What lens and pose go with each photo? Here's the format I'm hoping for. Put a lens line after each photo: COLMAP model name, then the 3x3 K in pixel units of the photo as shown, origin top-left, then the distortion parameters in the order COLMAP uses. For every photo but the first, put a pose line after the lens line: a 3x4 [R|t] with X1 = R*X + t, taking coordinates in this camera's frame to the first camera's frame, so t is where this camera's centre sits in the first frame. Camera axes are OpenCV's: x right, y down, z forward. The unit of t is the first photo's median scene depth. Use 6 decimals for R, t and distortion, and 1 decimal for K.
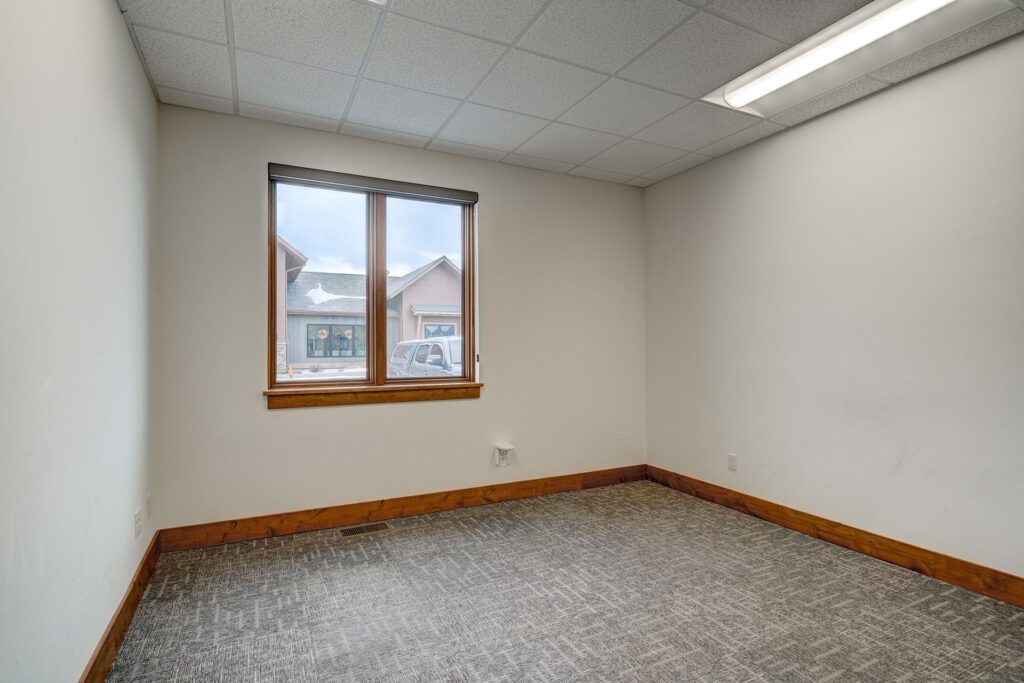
lens RADIAL K [[493.6, 0, 499.6], [0, 493.6, 342.1], [0, 0, 1]] dist [-0.001529, -0.001055]
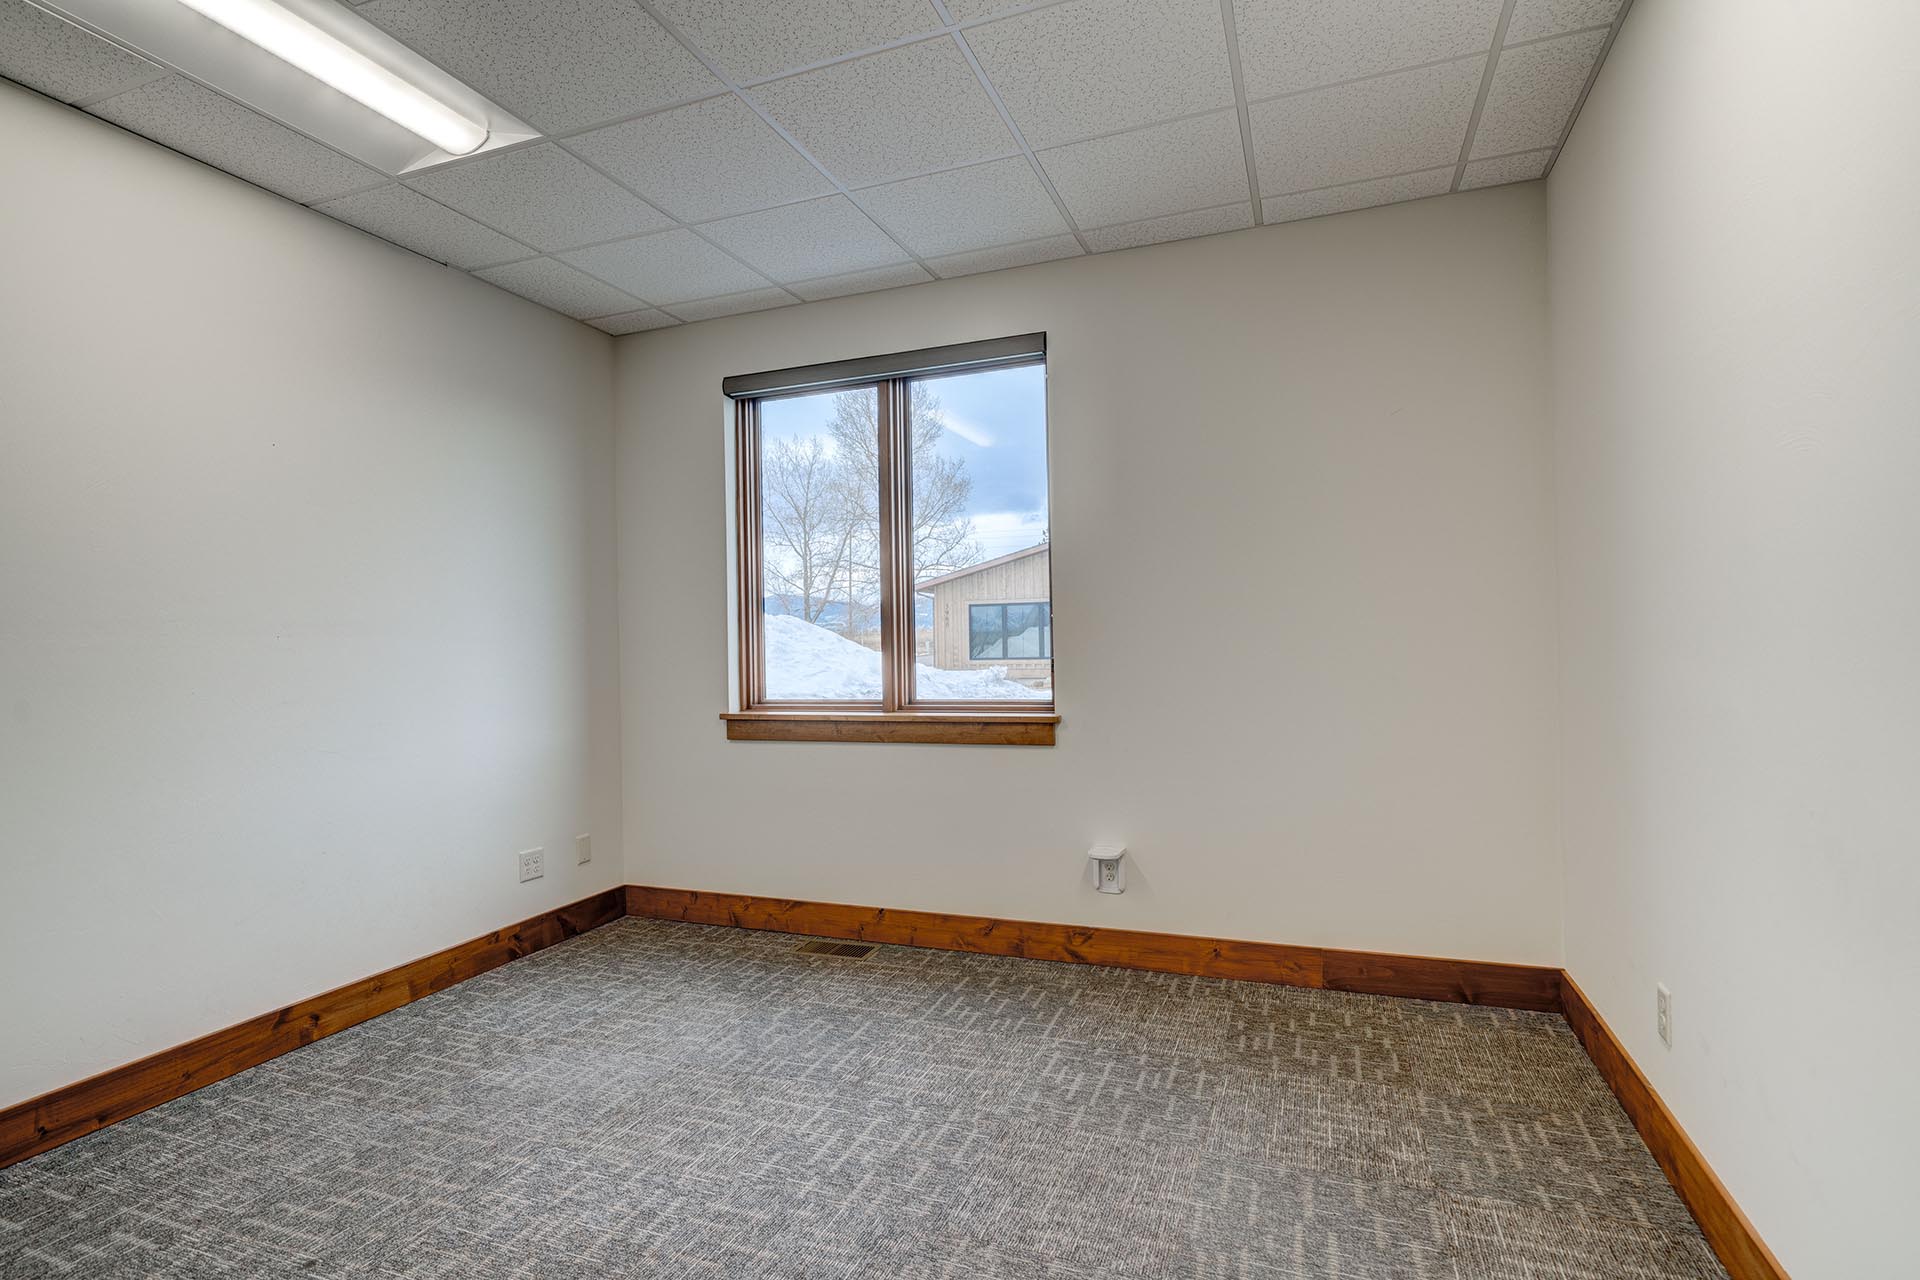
lens RADIAL K [[930.6, 0, 987.4], [0, 930.6, 641.7], [0, 0, 1]] dist [-0.000962, -0.000289]
pose [[0.693624, -0.012422, -0.720230, 0.686667], [0.023829, 0.999700, 0.005706, 0.001792], [0.719943, -0.021120, 0.693712, 0.356139]]
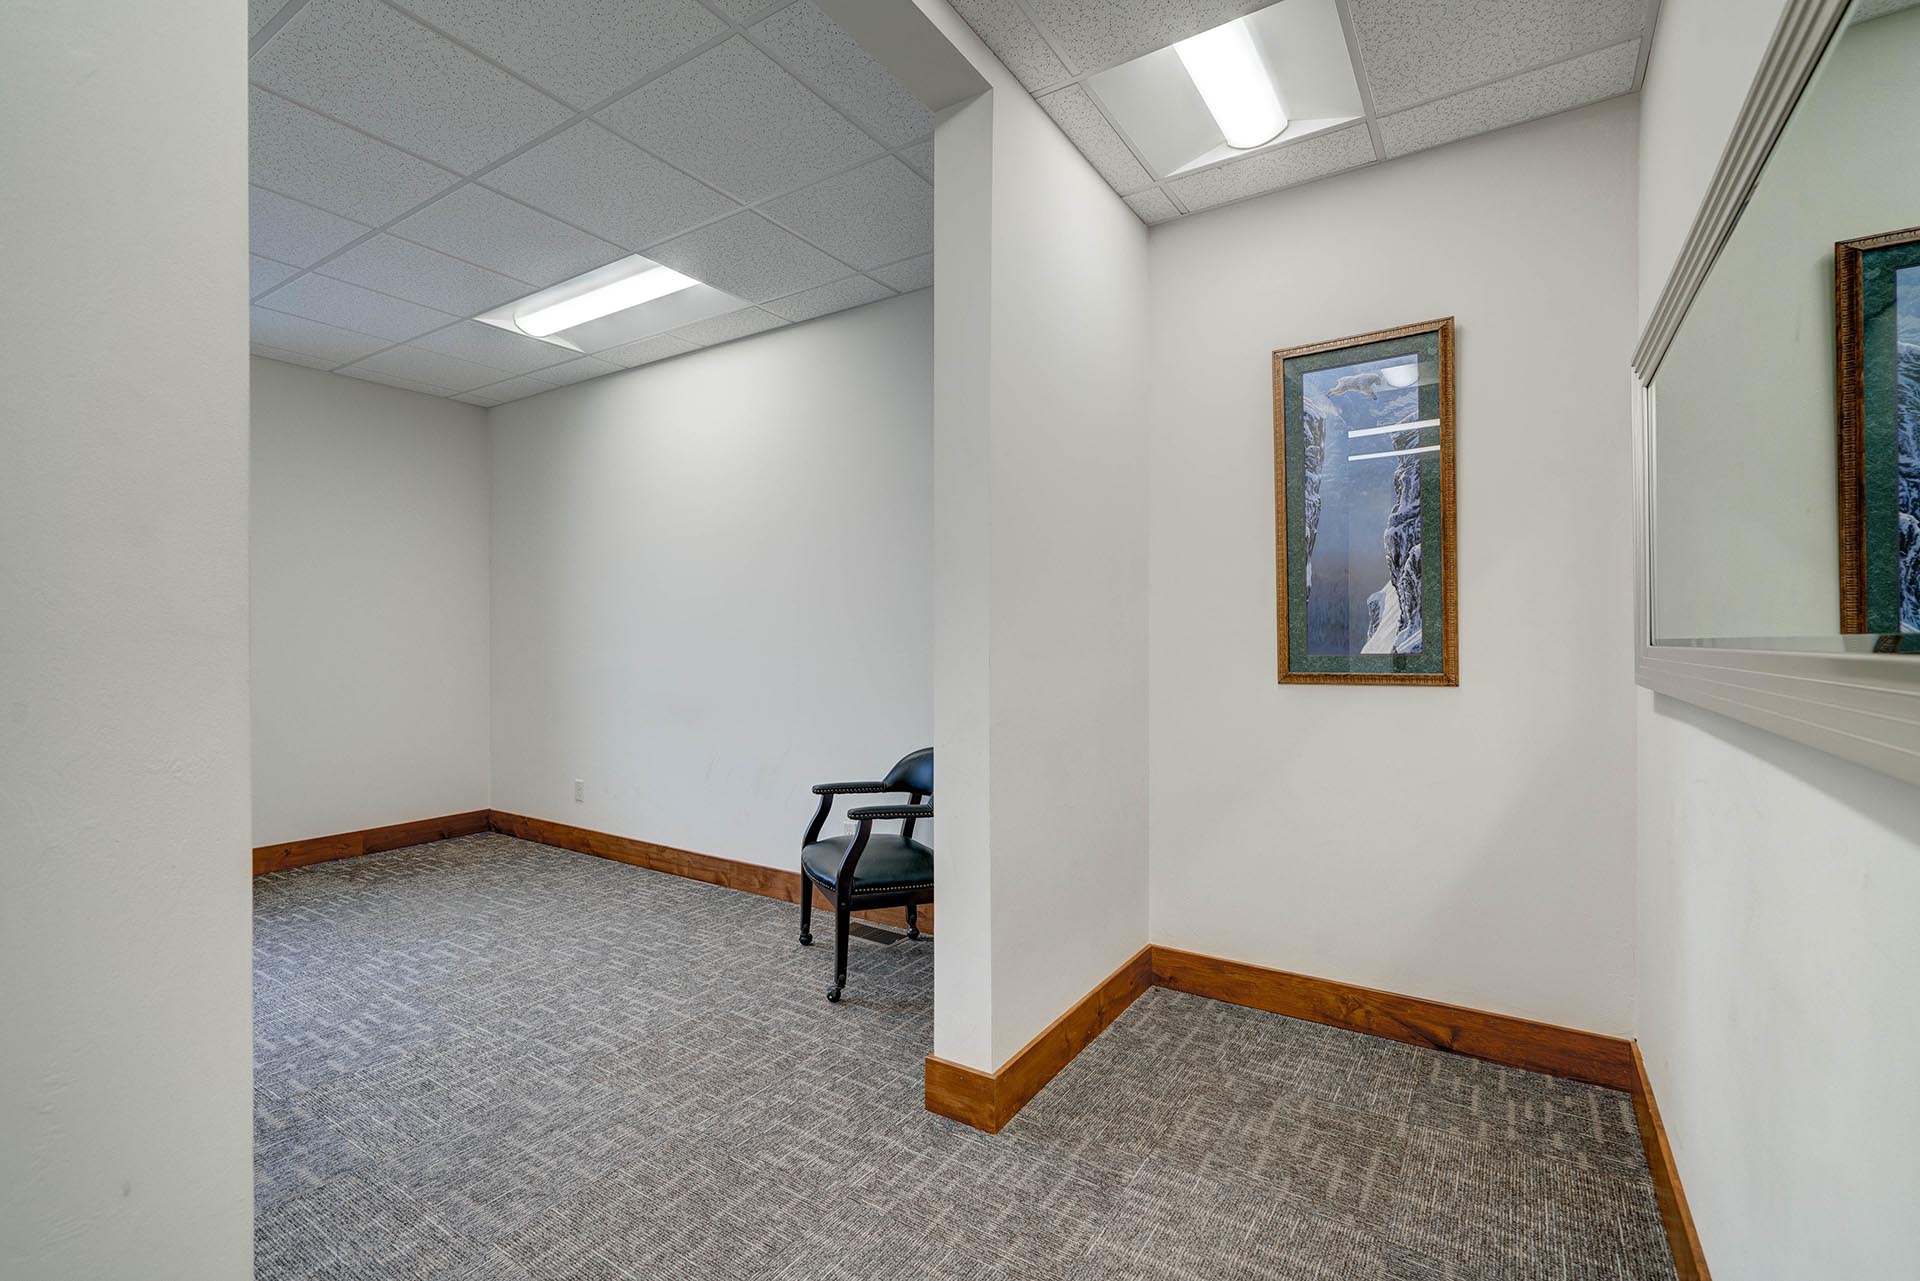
lens RADIAL K [[839.3, 0, 923.9], [0, 839.3, 633.8], [0, 0, 1]] dist [0.000234, -0.000153]
pose [[0.863147, 0.006678, 0.504909, 0.317214], [-0.007687, 0.999970, -0.000084, -0.002741], [-0.504895, -0.003809, 0.863172, -0.442940]]
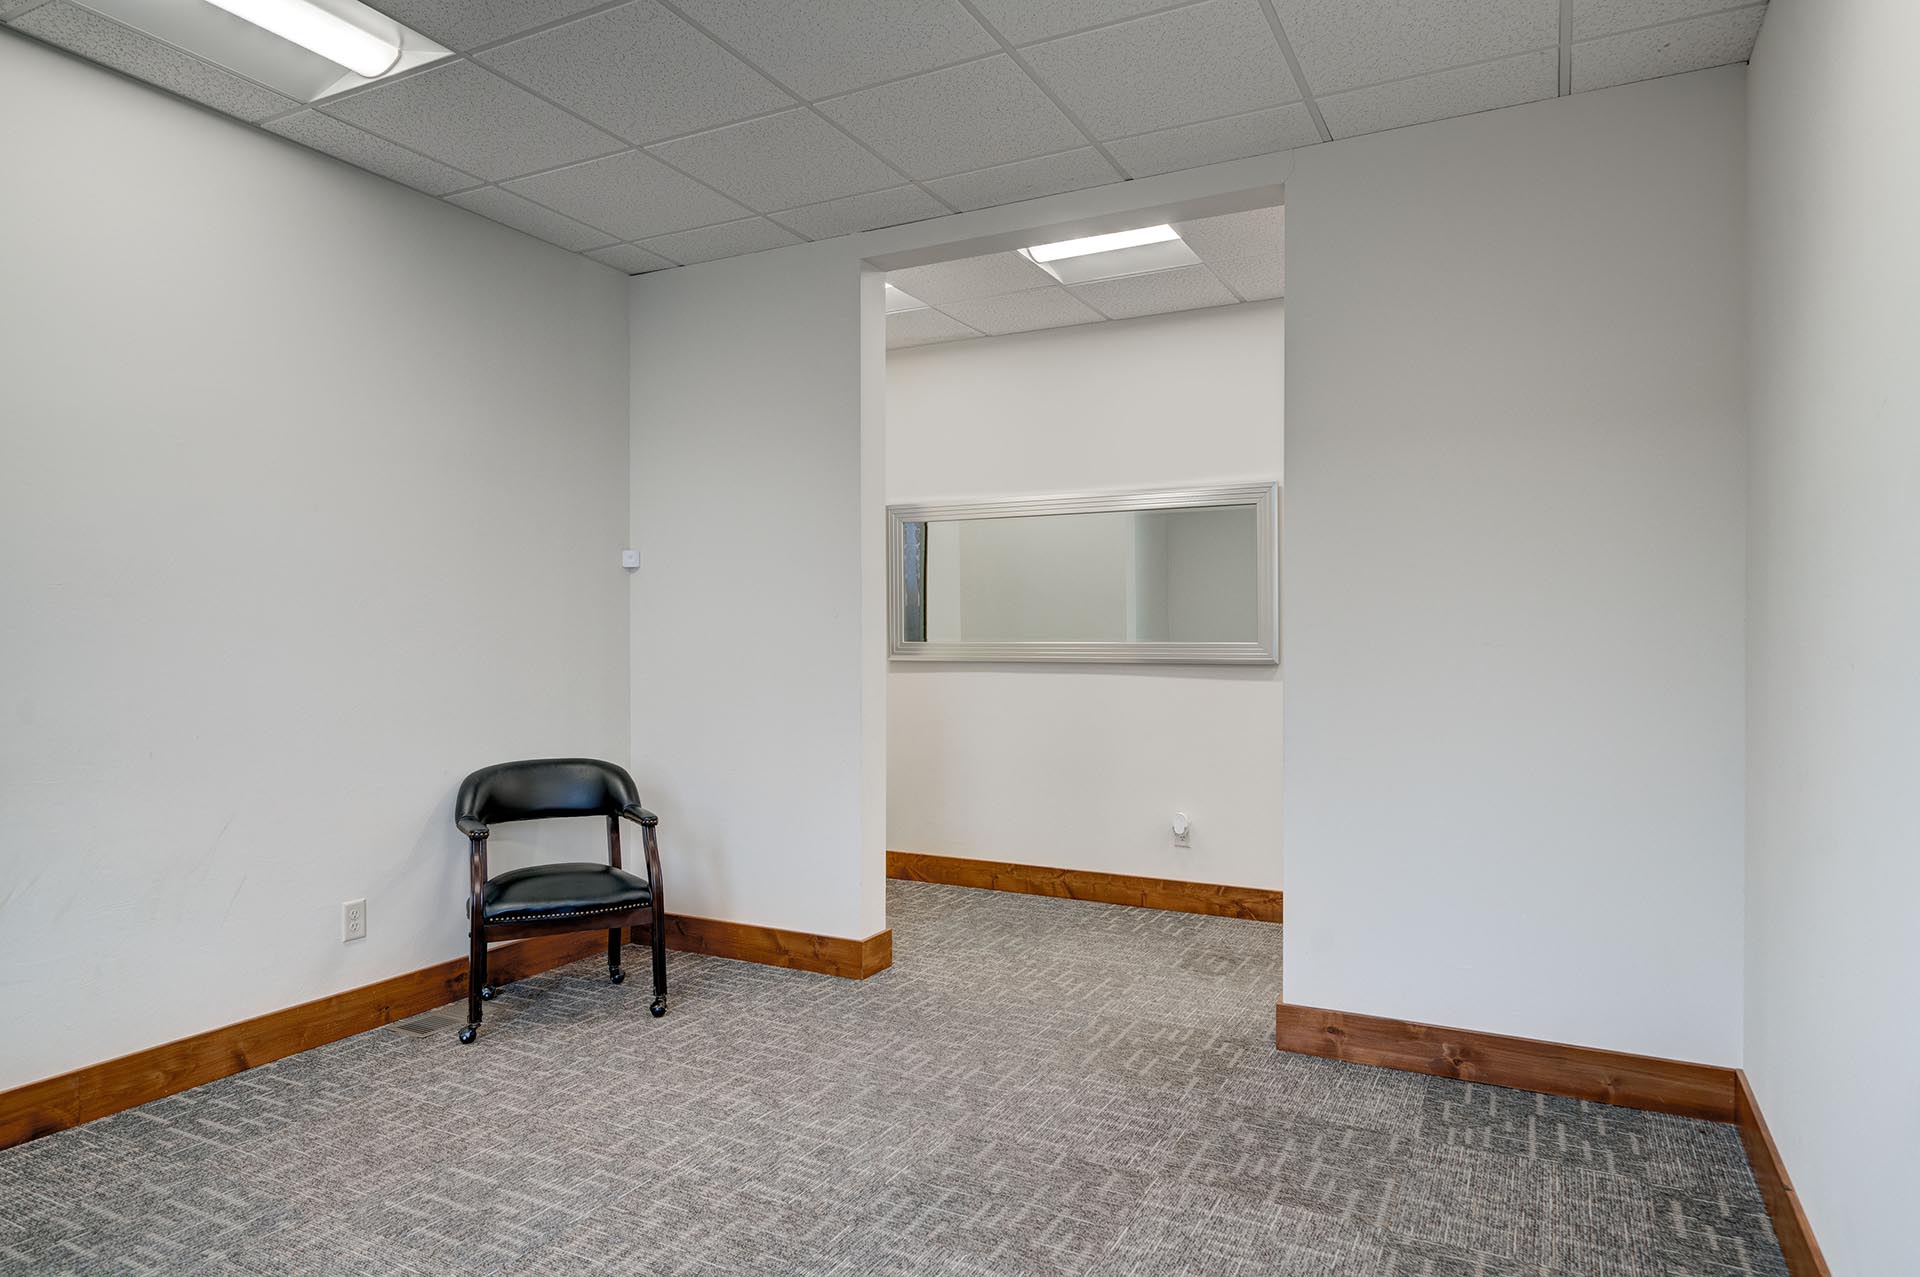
lens RADIAL K [[1156.1, 0, 960.0], [0, 1156.1, 638.5], [0, 0, 1]] dist [0.002736, 0.000941]
pose [[-0.591427, 0.002725, 0.806354, -0.420376], [-0.005973, 0.999952, -0.007760, 0.010160], [-0.806336, -0.009406, -0.591382, 0.785192]]
